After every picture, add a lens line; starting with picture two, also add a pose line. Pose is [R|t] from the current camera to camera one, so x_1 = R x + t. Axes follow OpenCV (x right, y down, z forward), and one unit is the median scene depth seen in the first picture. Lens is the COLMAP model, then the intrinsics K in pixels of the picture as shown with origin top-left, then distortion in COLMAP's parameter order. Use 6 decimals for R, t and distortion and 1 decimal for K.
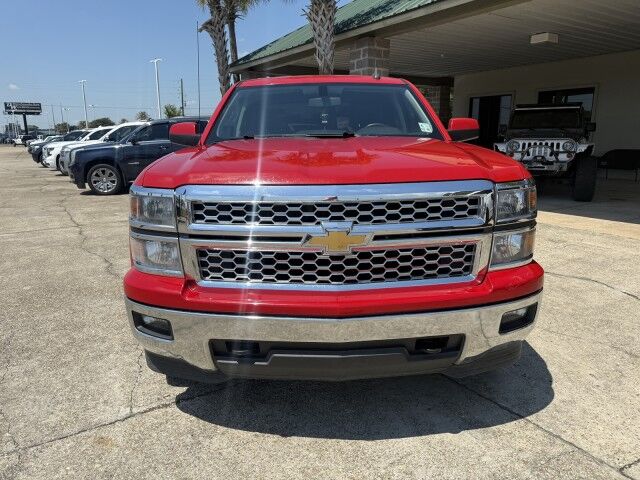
lens RADIAL K [[457.2, 0, 320.0], [0, 457.2, 237.2], [0, 0, 1]] dist [0.033547, -0.047373]
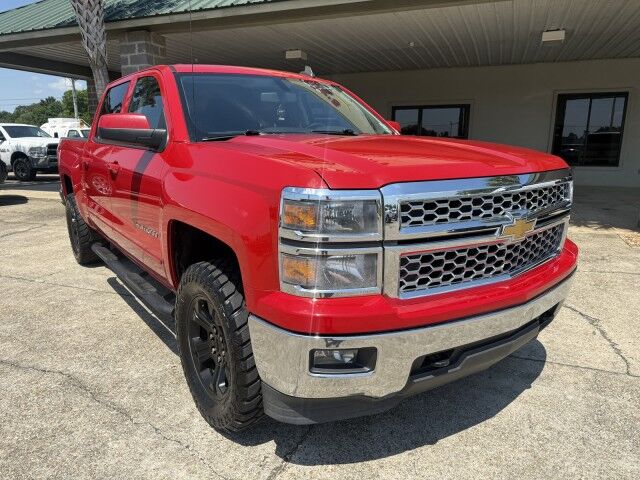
lens RADIAL K [[457.2, 0, 316.8], [0, 457.2, 238.5], [0, 0, 1]] dist [0.033547, -0.047373]
pose [[0.813526, -0.110441, 0.570946, -0.192895], [0.117454, 0.992772, 0.024679, -0.010505], [-0.569544, 0.046983, 0.820617, 0.083220]]
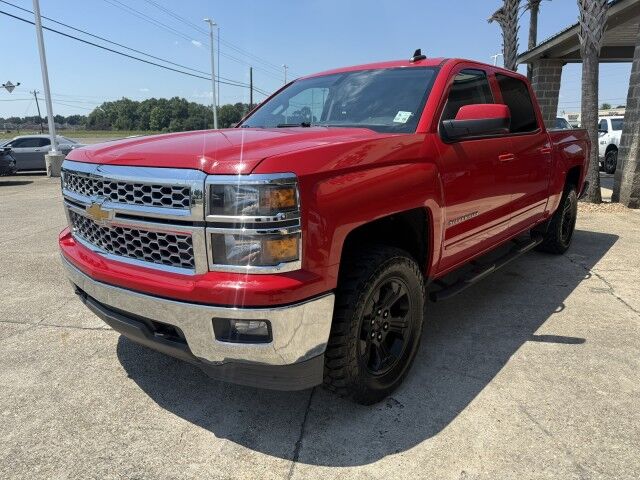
lens RADIAL K [[457.2, 0, 318.1], [0, 457.2, 241.2], [0, 0, 1]] dist [0.033547, -0.047373]
pose [[0.745800, 0.159498, -0.646795, 0.251626], [-0.150330, 0.986166, 0.069845, -0.018383], [0.648987, 0.045142, 0.759459, 0.097943]]
